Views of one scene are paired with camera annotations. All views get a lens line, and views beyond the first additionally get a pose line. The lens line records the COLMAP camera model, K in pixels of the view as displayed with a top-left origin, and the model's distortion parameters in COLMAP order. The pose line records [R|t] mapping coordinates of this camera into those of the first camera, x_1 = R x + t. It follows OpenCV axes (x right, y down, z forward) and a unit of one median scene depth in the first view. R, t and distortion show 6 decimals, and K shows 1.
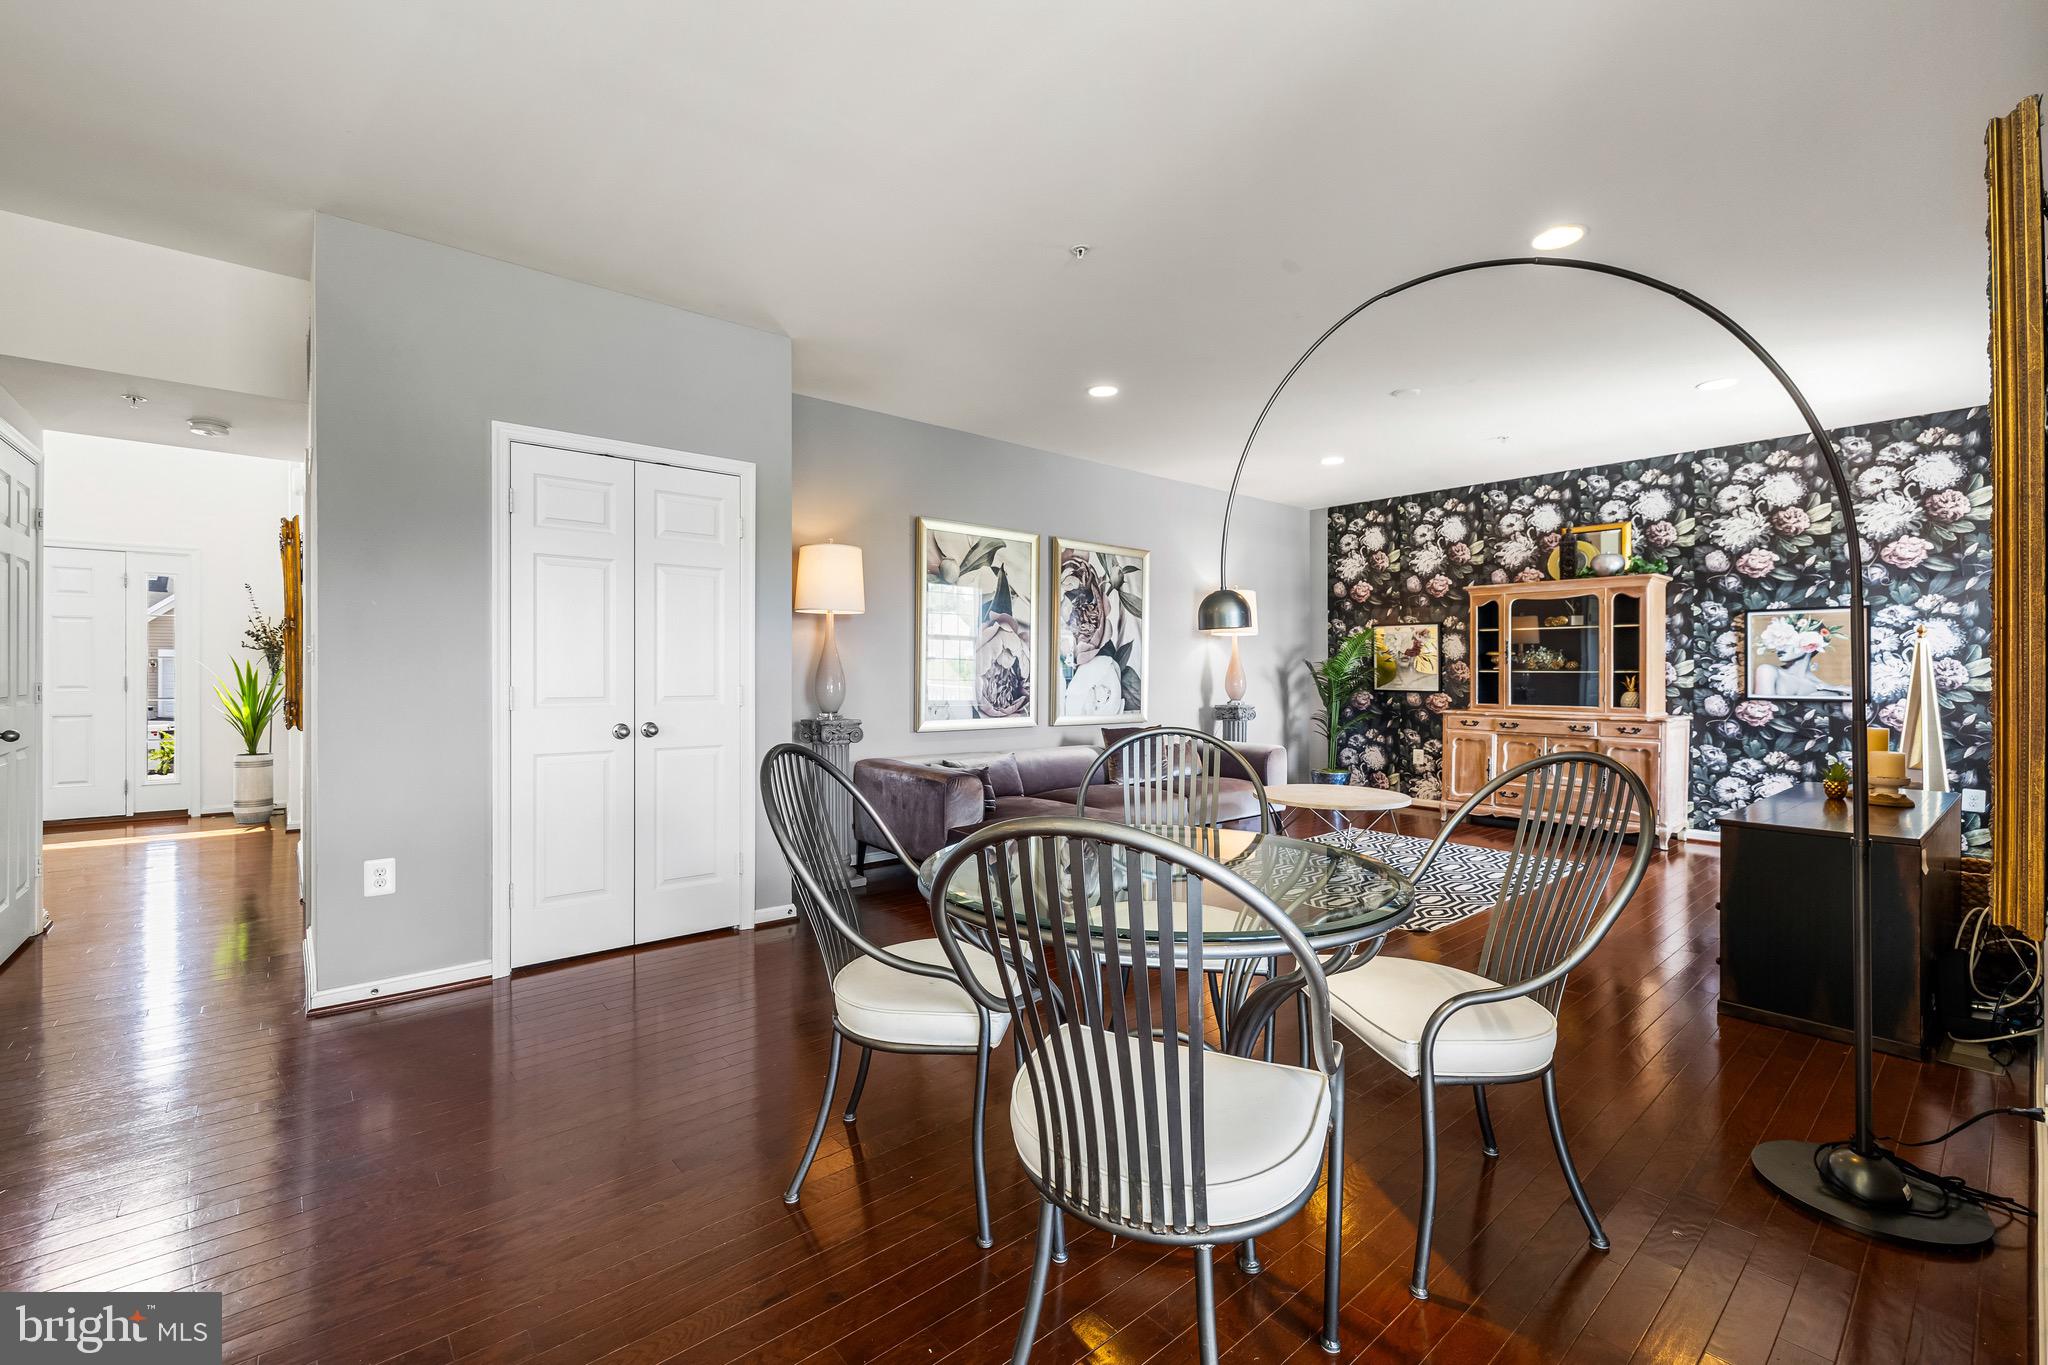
lens RADIAL K [[867.3, 0, 1022.9], [0, 867.3, 668.3], [0, 0, 1]] dist [0.006903, -0.001200]
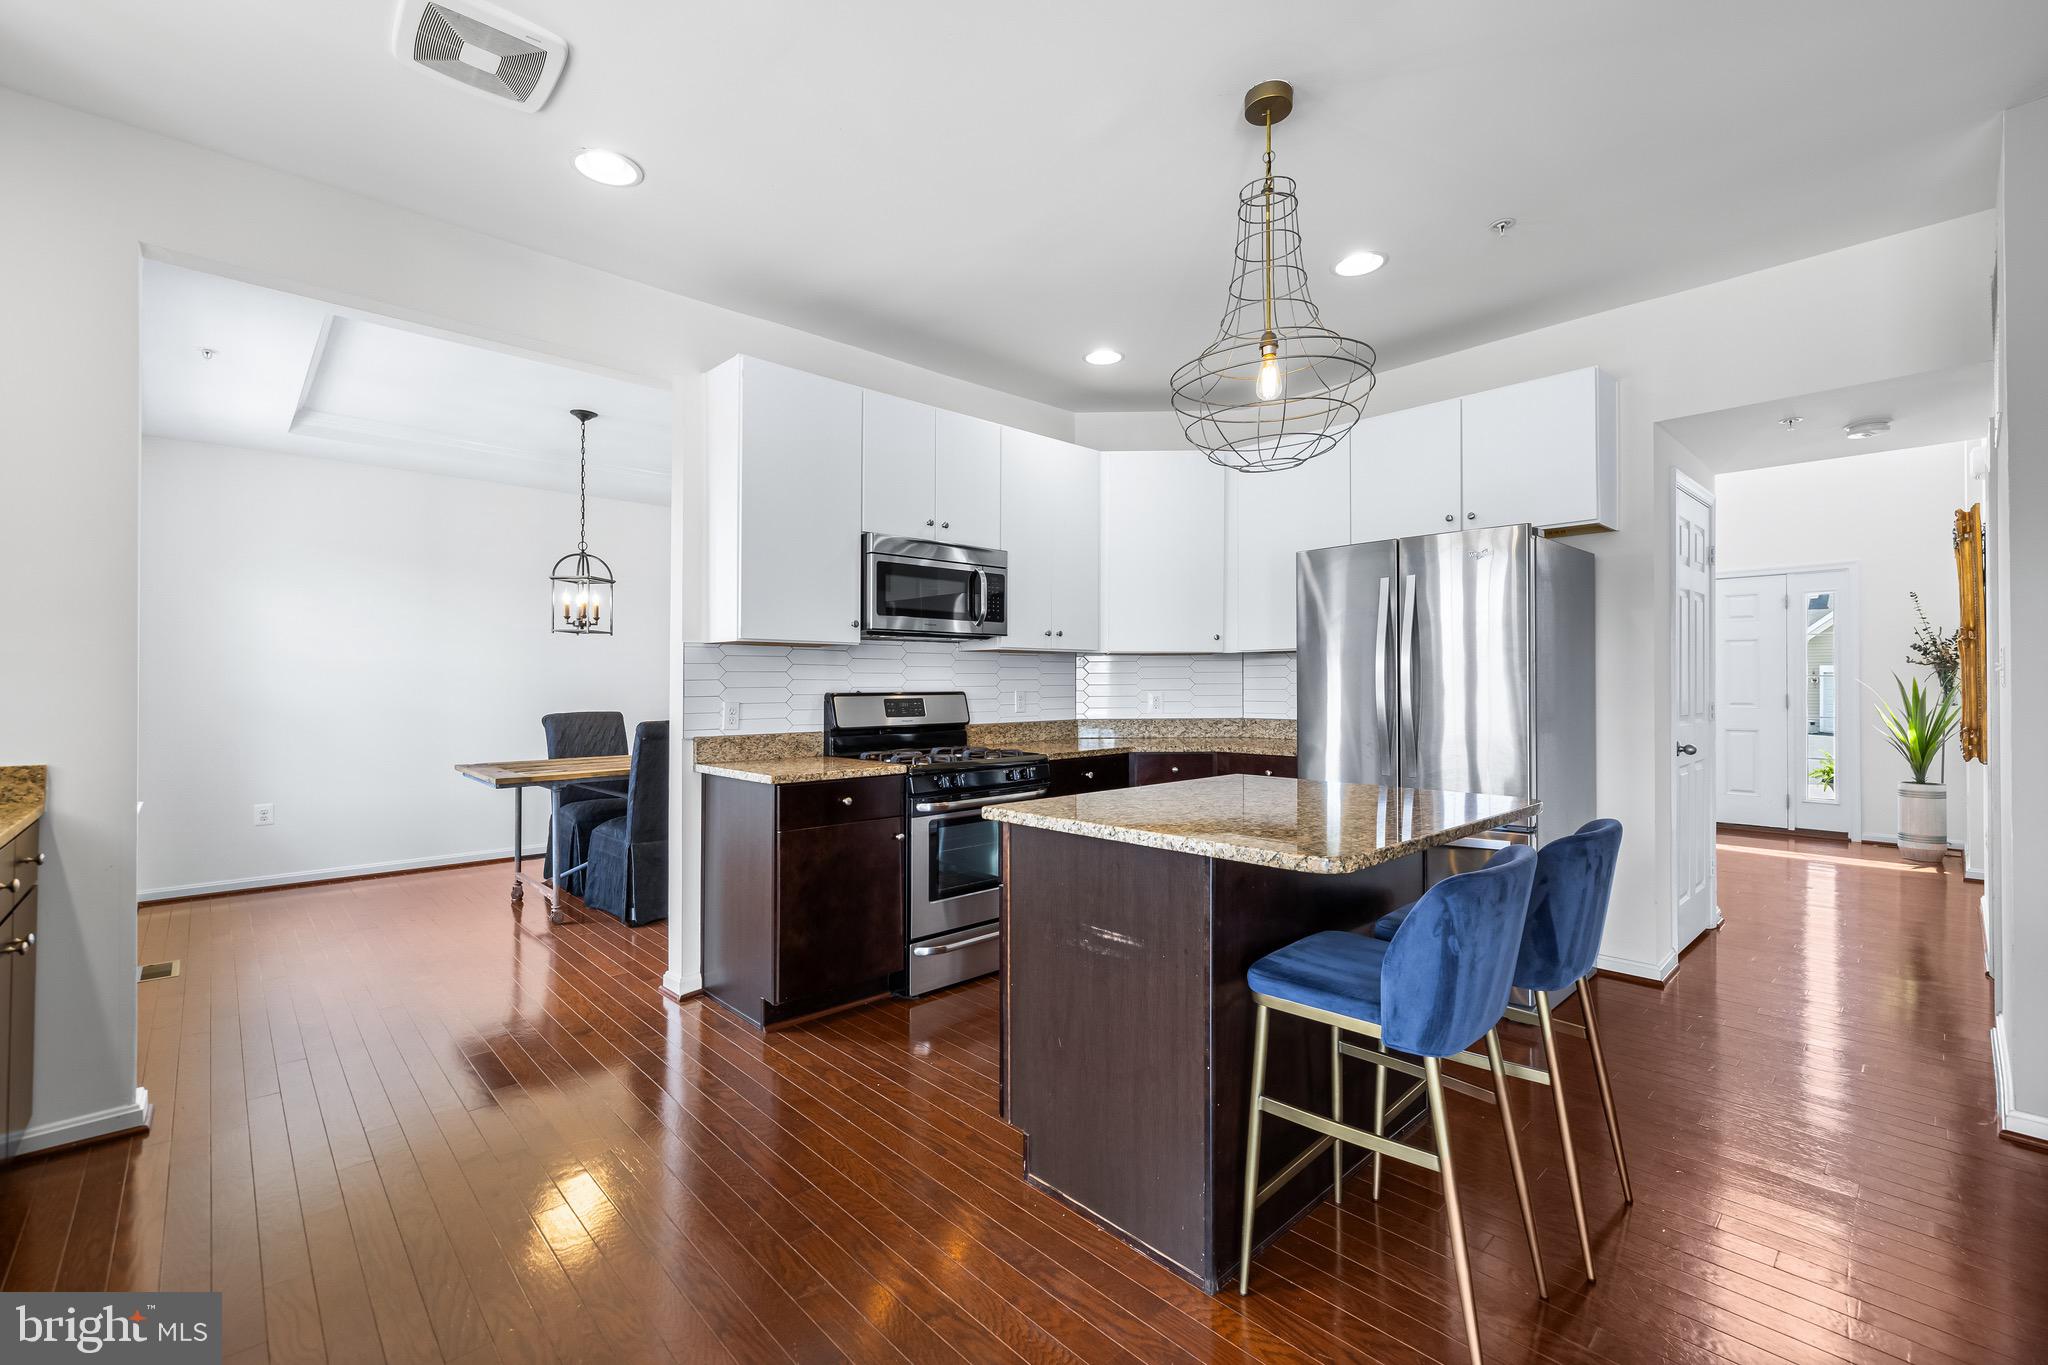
lens RADIAL K [[867.3, 0, 1007.1], [0, 867.3, 688.9], [0, 0, 1]] dist [0.006903, -0.001200]
pose [[0.038800, 0.000284, -0.999247, -0.032245], [0.006970, 0.999976, 0.000555, -0.004998], [0.999223, -0.006986, 0.038797, 0.036767]]
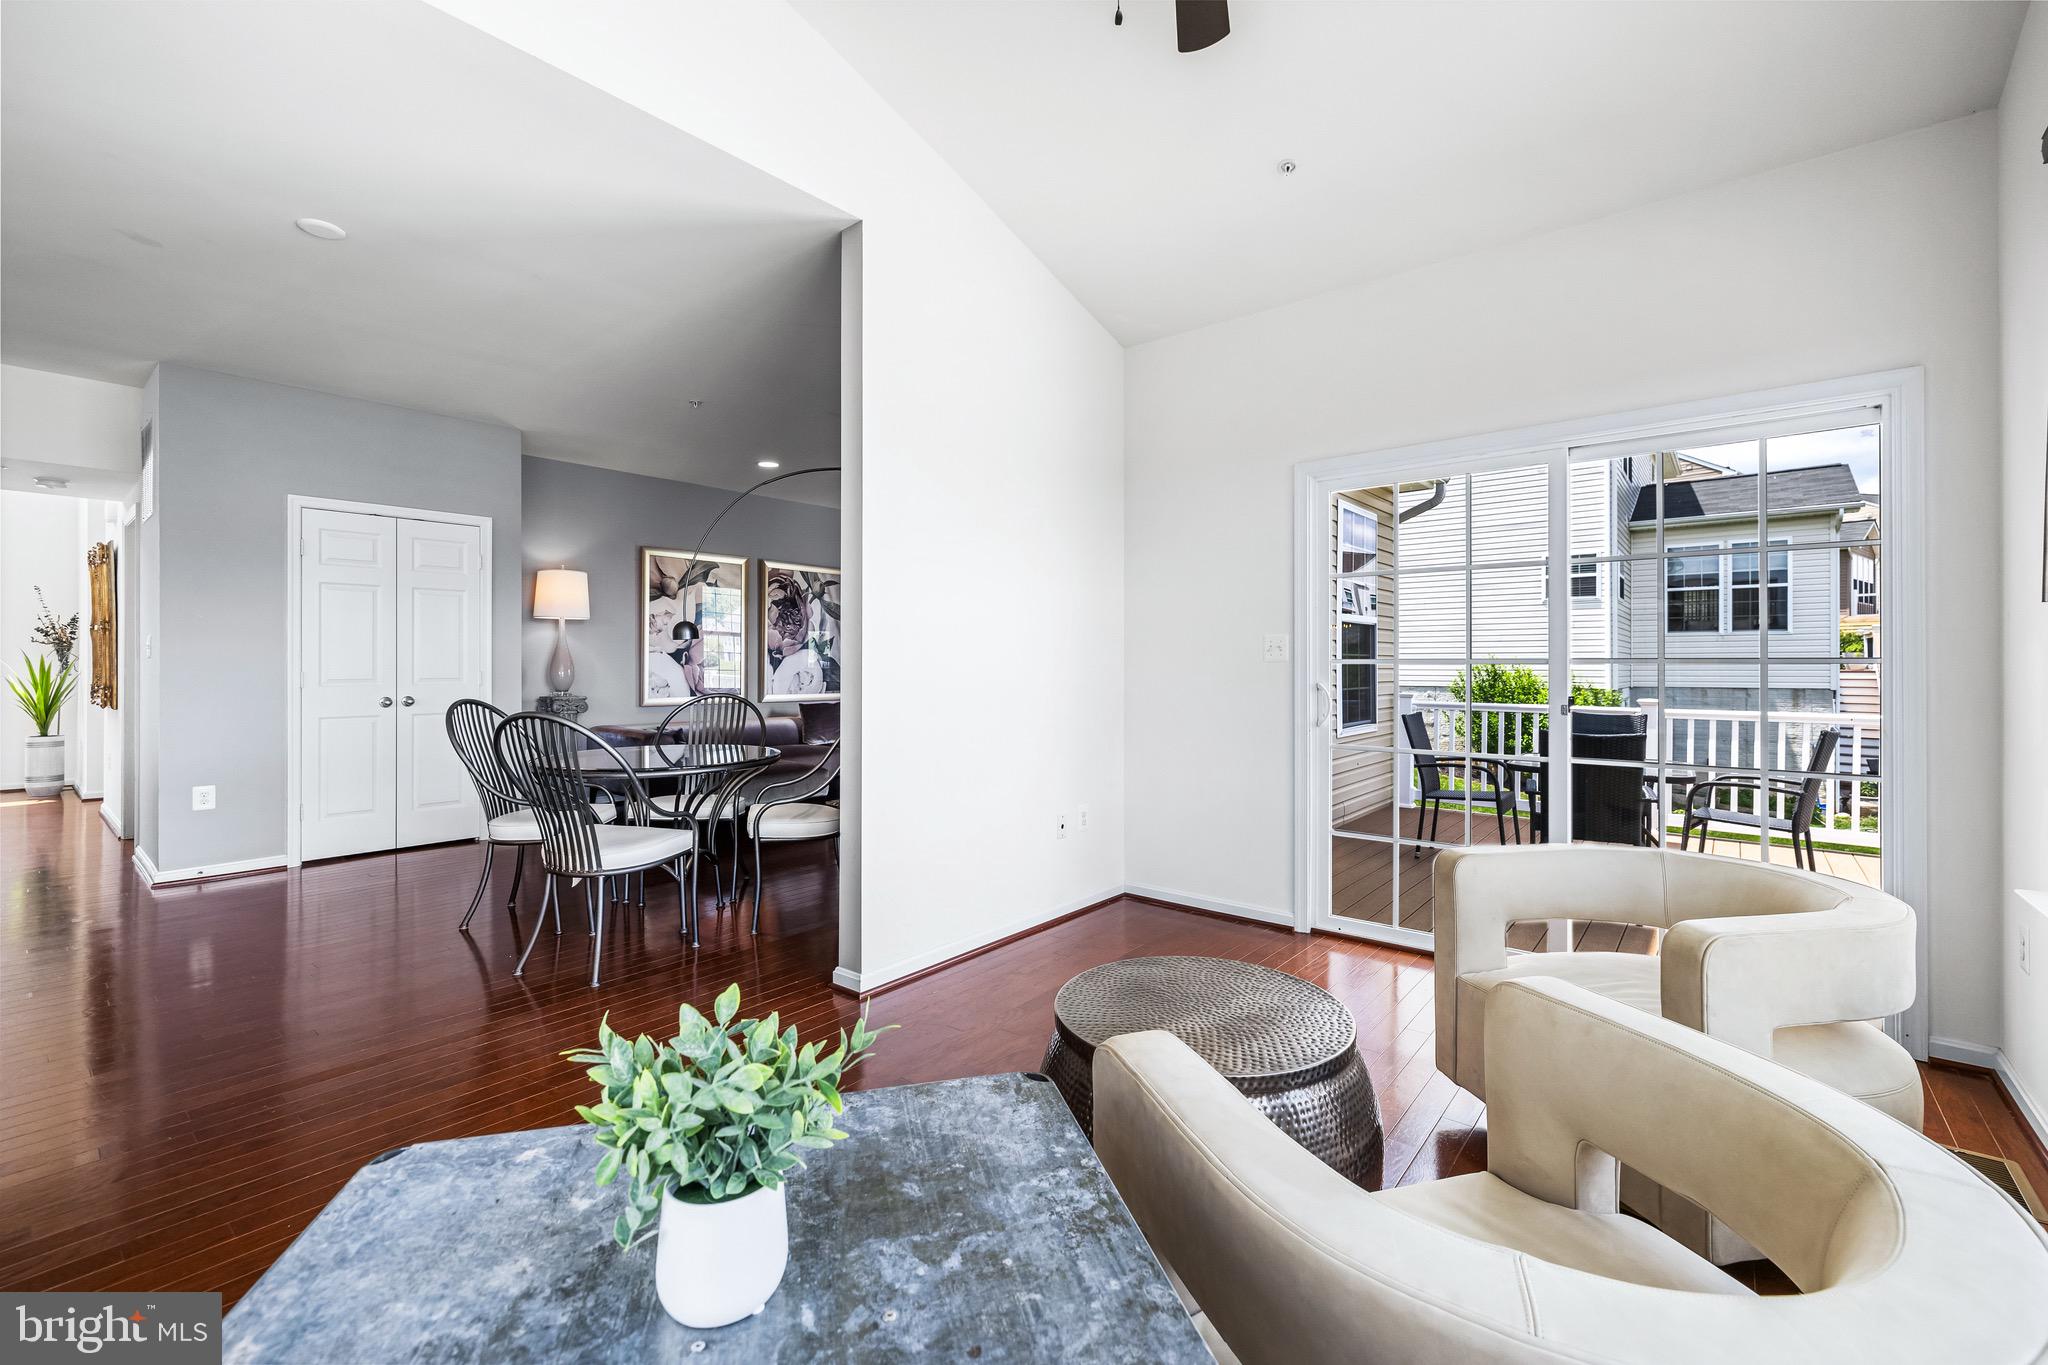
lens RADIAL K [[867.3, 0, 1023.4], [0, 867.3, 653.2], [0, 0, 1]] dist [0.006903, -0.001200]
pose [[0.986469, -0.001715, 0.163940, 0.218368], [0.002708, 0.999979, -0.005835, 0.000373], [-0.163927, 0.006200, 0.986453, -0.381578]]
